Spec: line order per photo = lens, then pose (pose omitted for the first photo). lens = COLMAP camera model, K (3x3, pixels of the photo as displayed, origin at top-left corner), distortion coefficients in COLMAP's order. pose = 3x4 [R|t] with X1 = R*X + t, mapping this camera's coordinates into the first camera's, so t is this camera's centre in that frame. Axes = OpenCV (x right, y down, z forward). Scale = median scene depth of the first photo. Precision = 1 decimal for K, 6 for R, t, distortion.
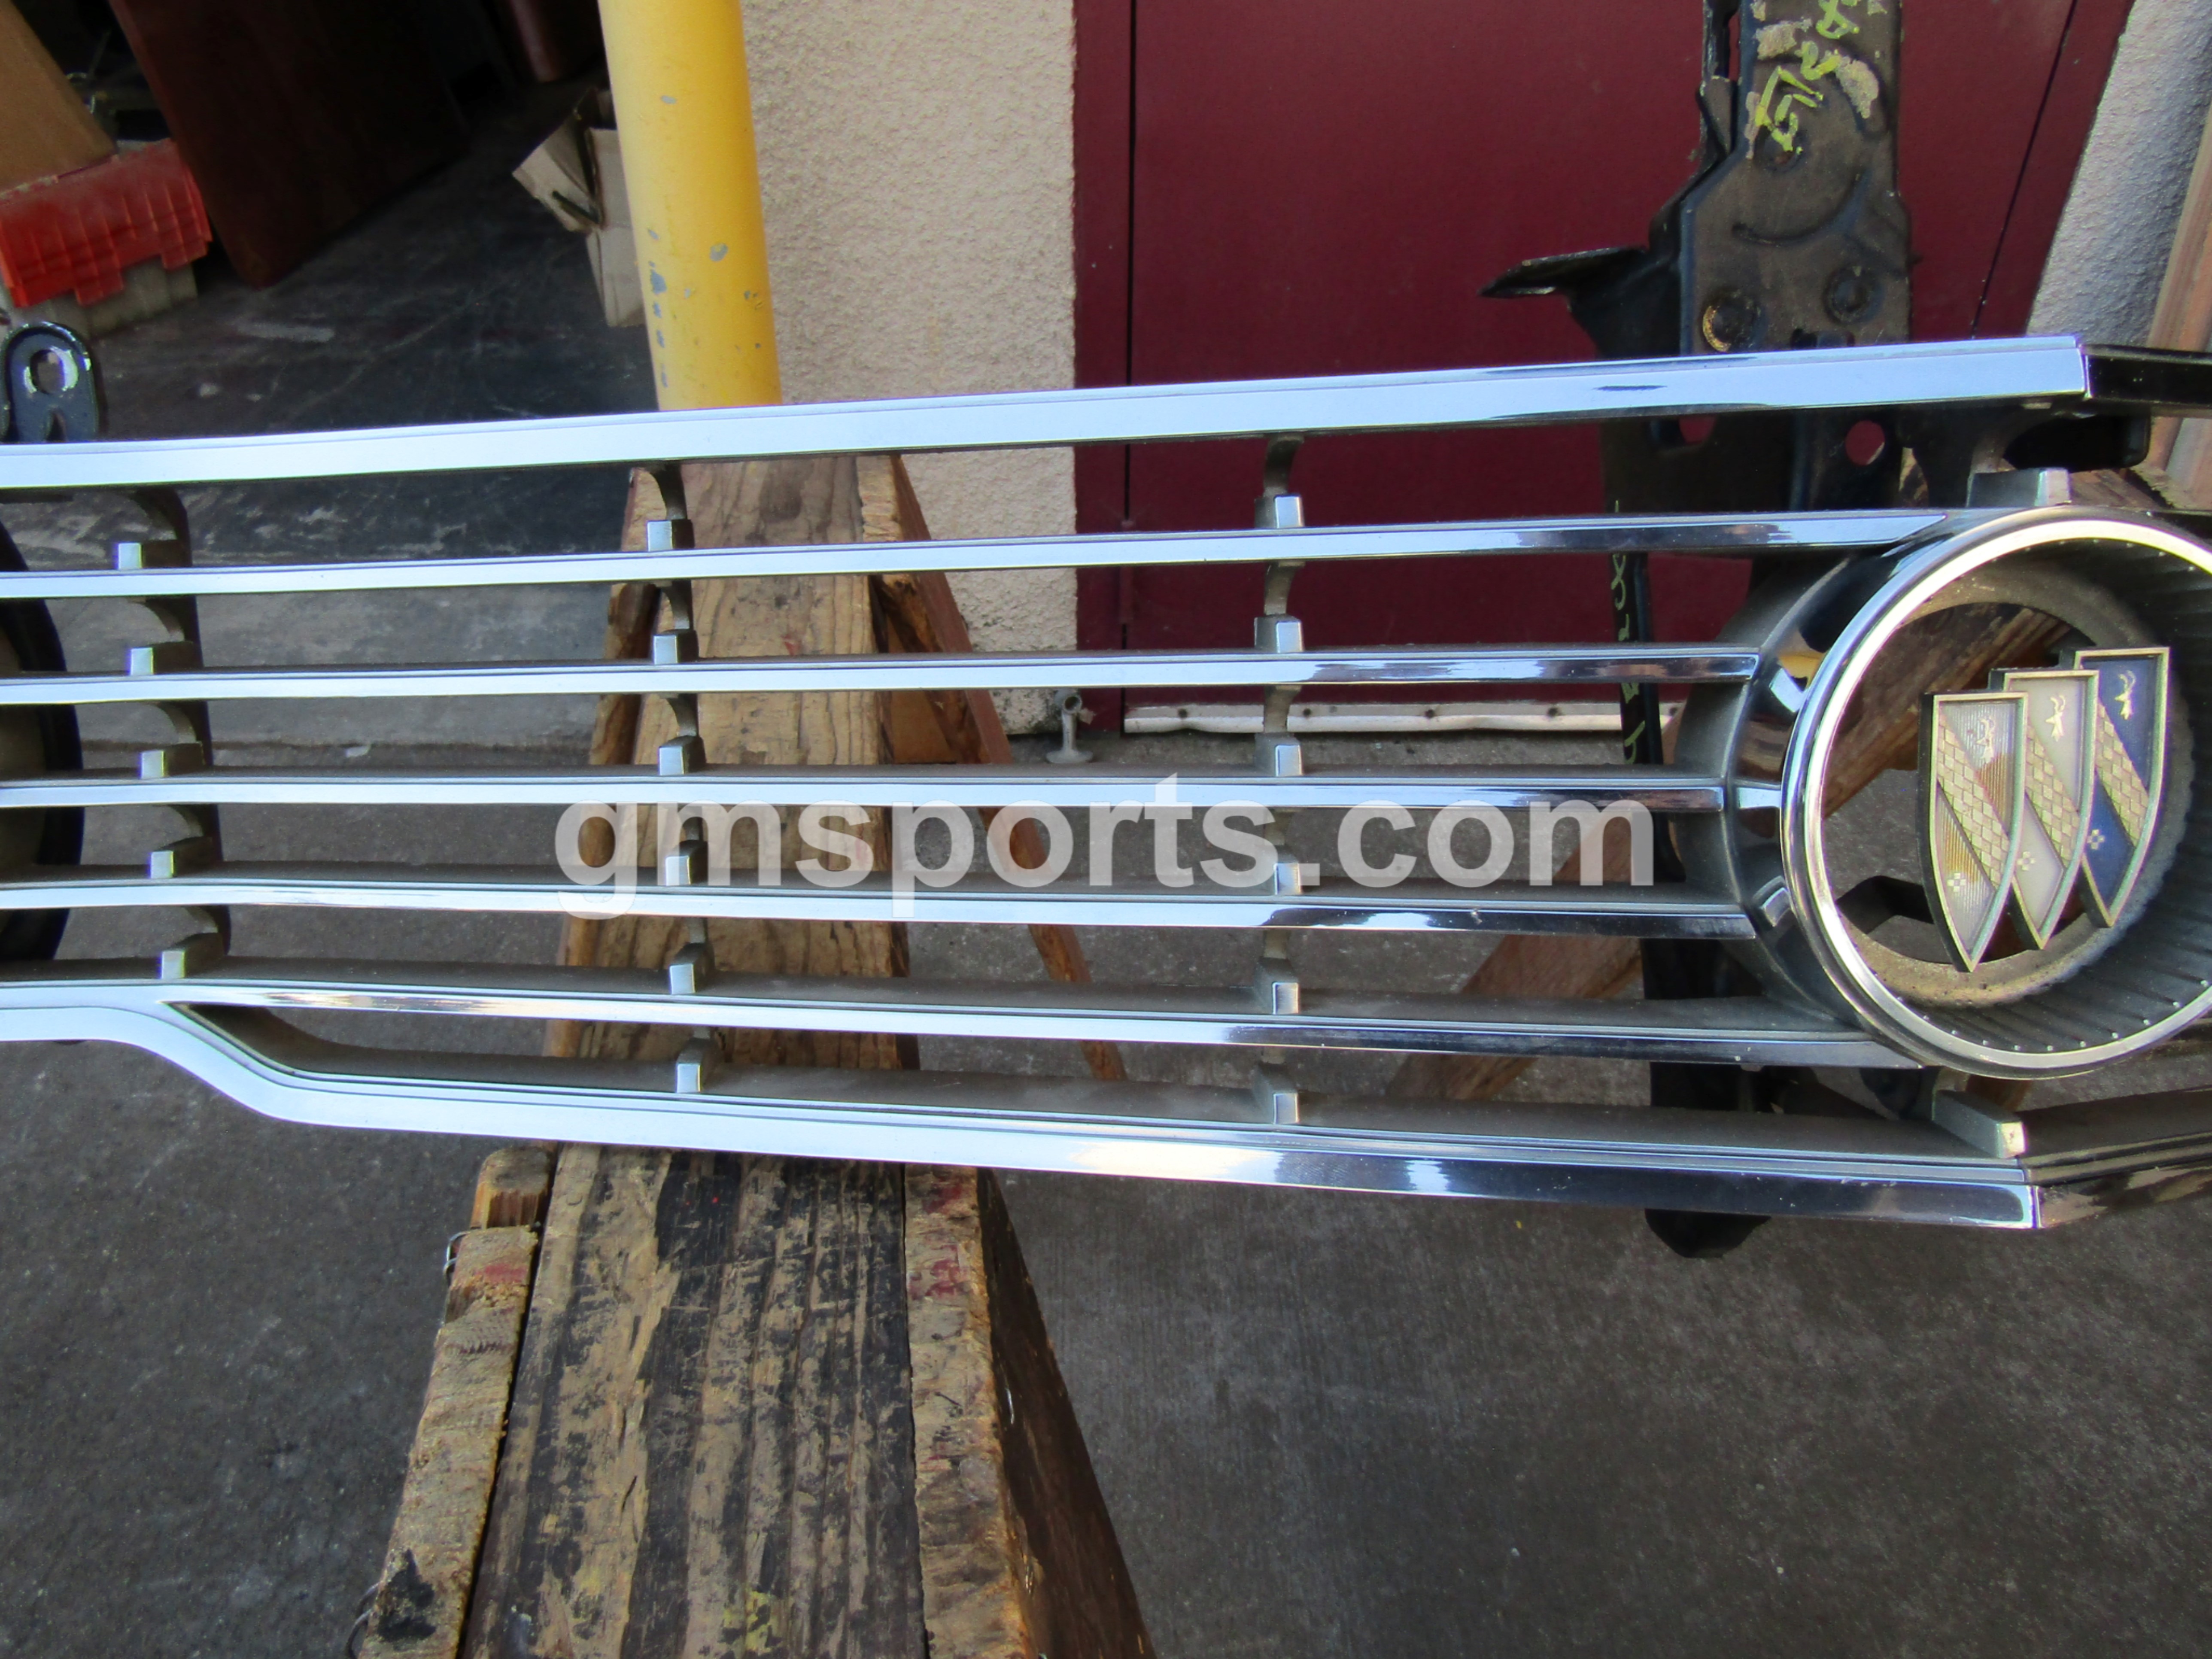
lens RADIAL K [[1562.6, 0, 1118.8], [0, 1562.6, 835.7], [0, 0, 1]] dist [-0.003927, -0.005107]
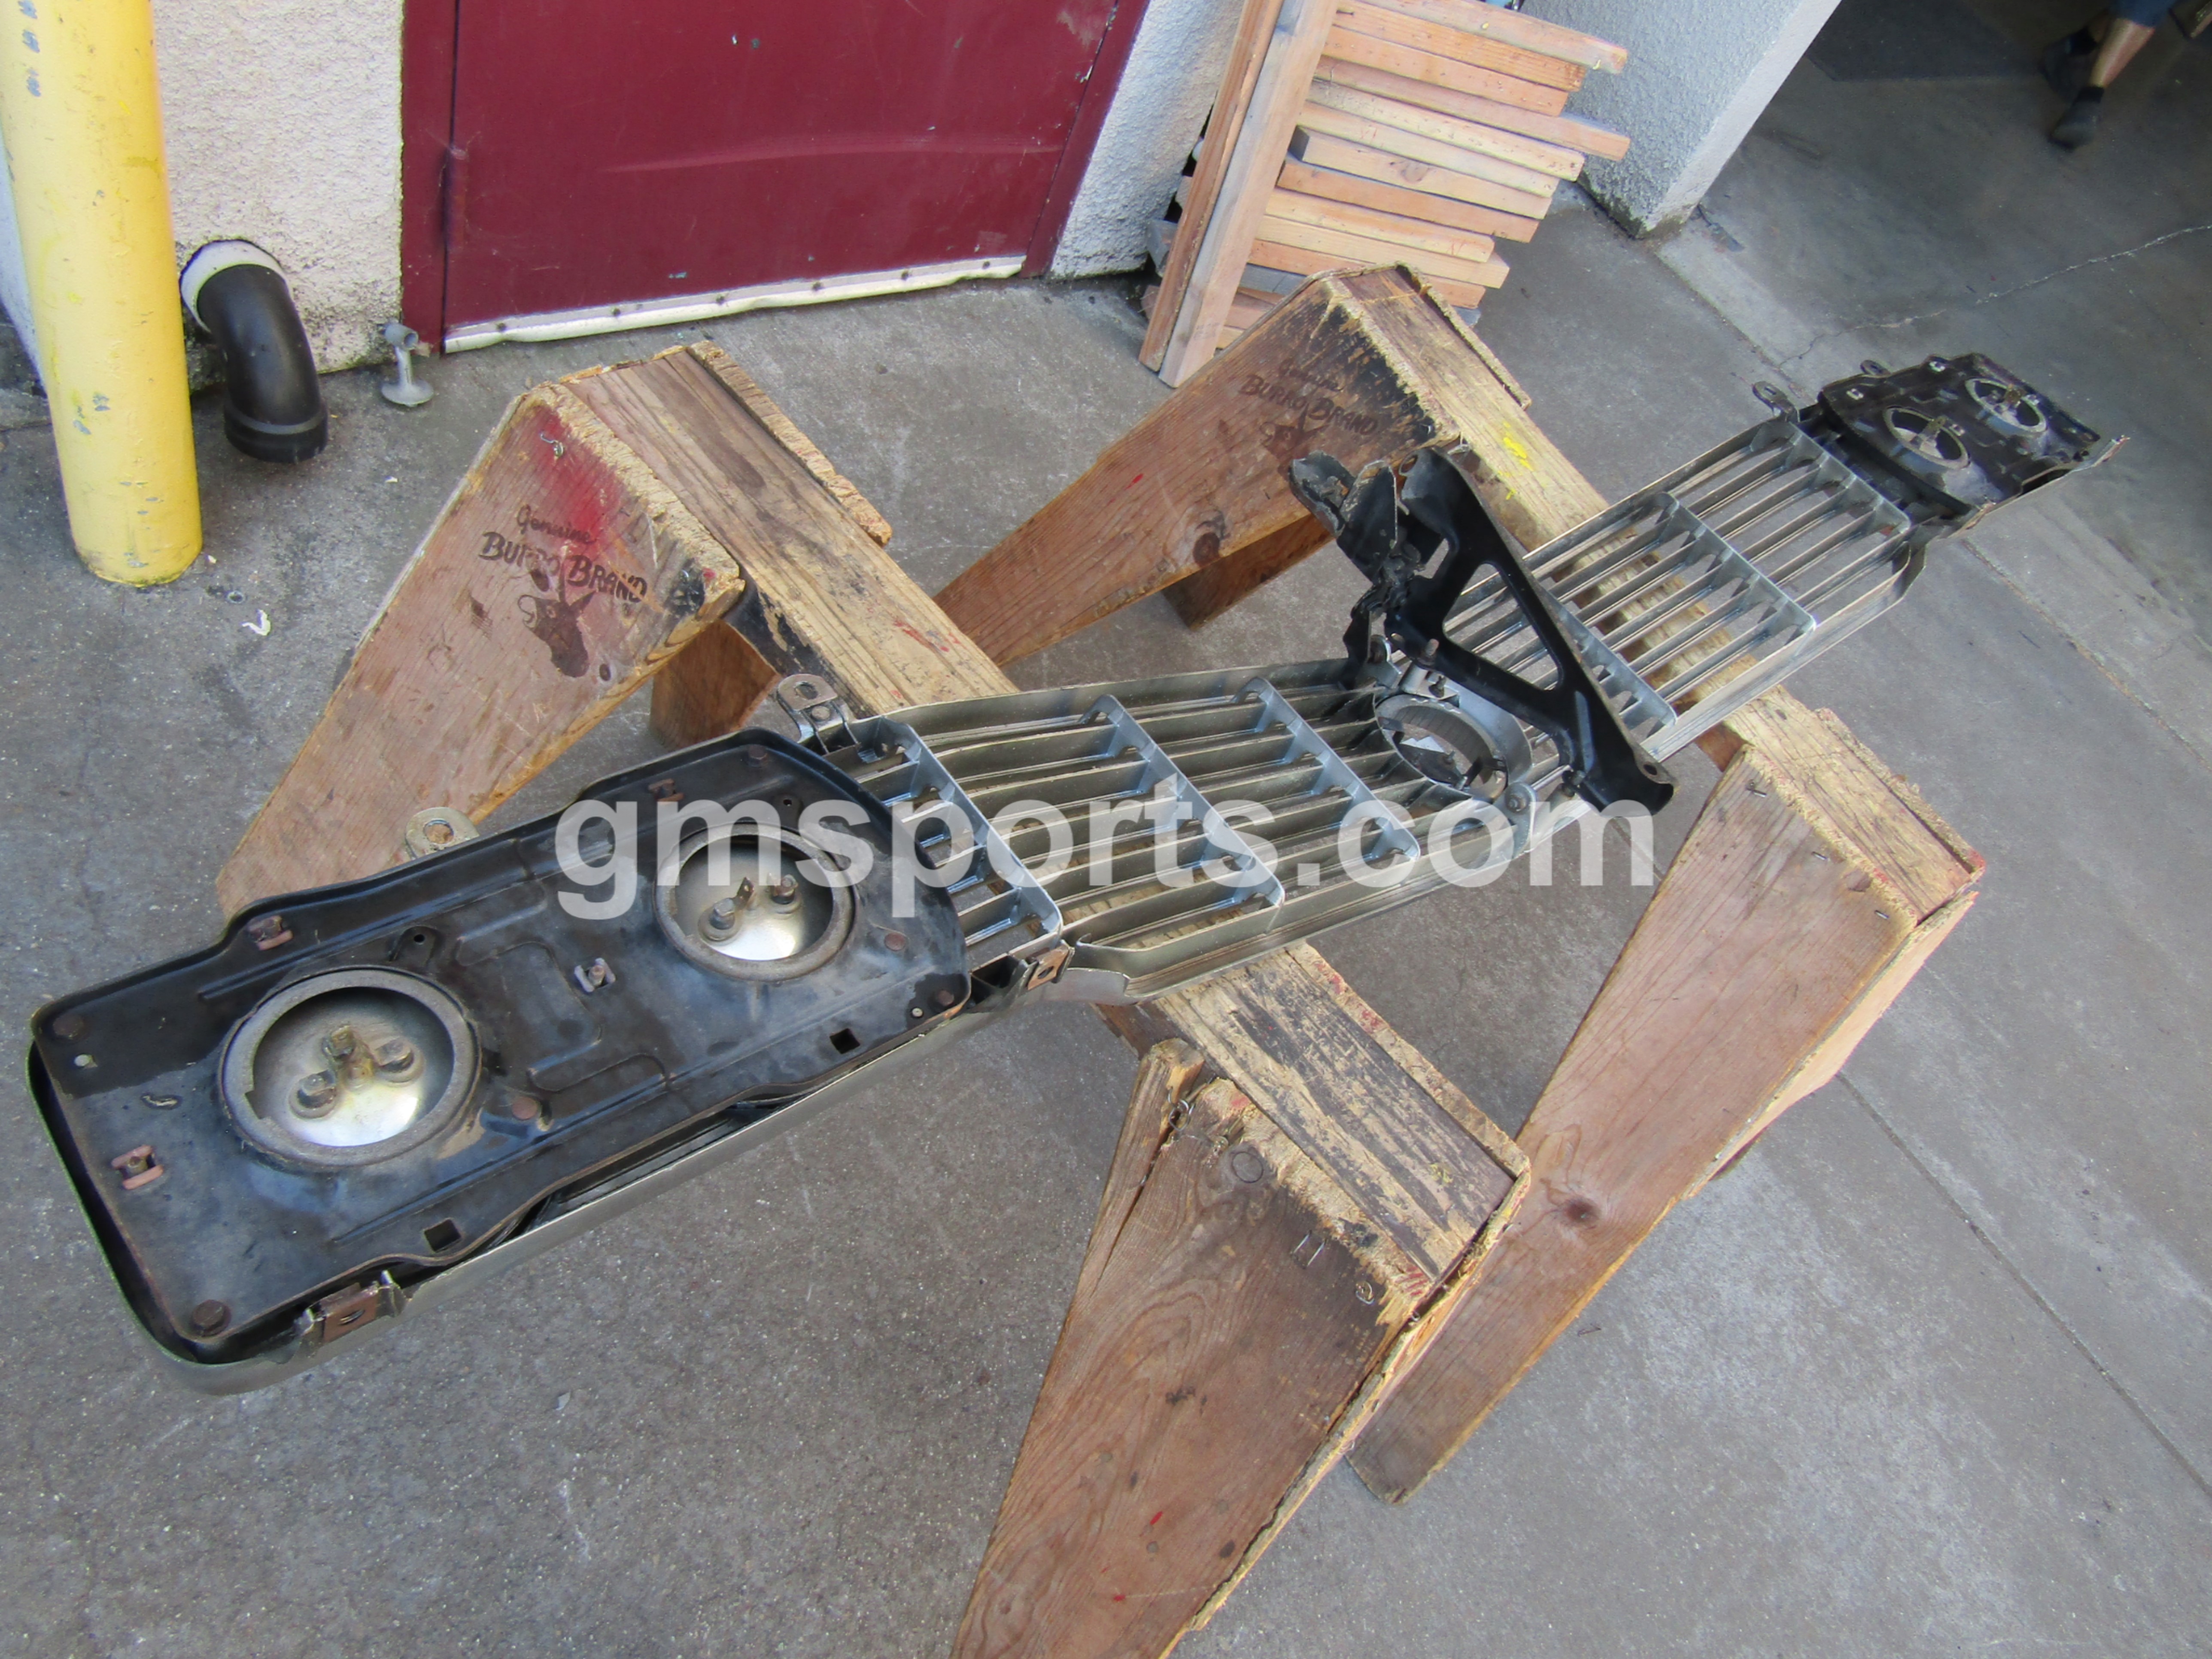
lens RADIAL K [[1562.6, 0, 1099.4], [0, 1562.6, 831.4], [0, 0, 1]] dist [-0.003927, -0.005107]
pose [[0.754932, -0.300786, 0.582756, -0.514875], [0.033983, 0.905364, 0.423275, -0.290958], [-0.654922, -0.299740, 0.693710, -0.064570]]
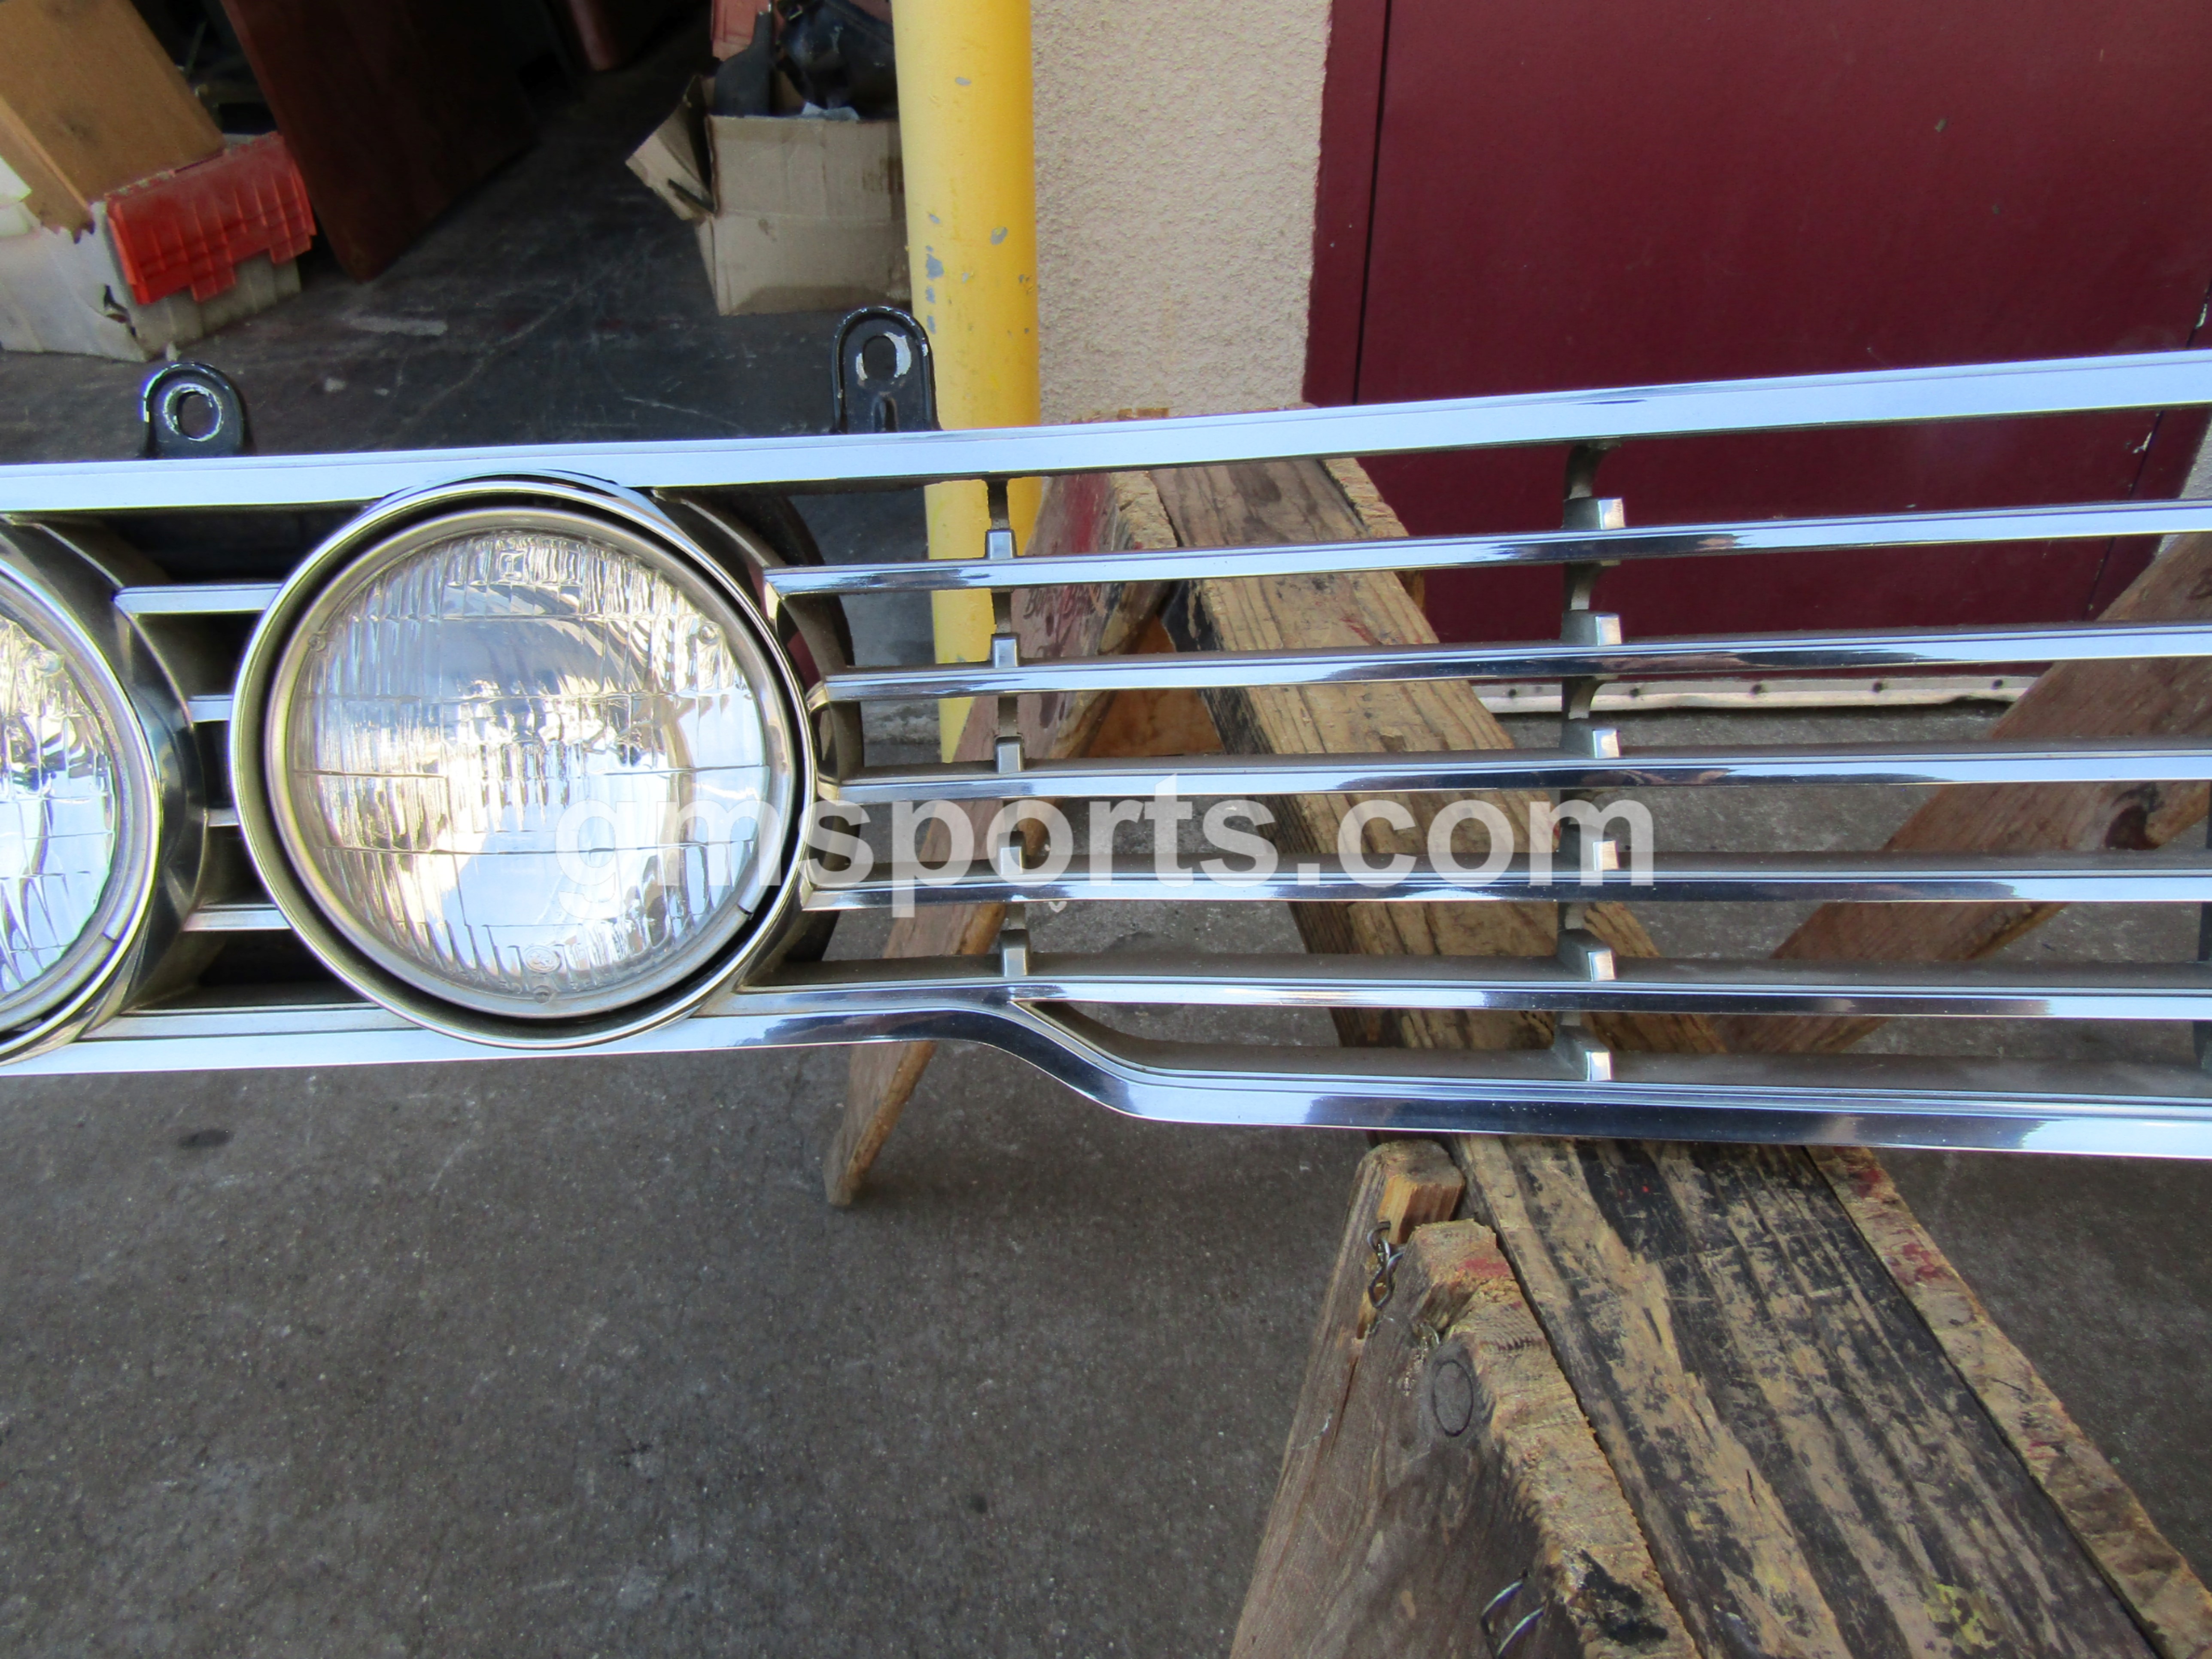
lens RADIAL K [[1562.6, 0, 1125.3], [0, 1562.6, 838.5], [0, 0, 1]] dist [-0.003927, -0.005107]
pose [[0.999856, -0.015991, 0.005656, -0.197262], [0.015928, 0.999813, 0.010984, -0.001658], [-0.005831, -0.010892, 0.999924, 0.005700]]
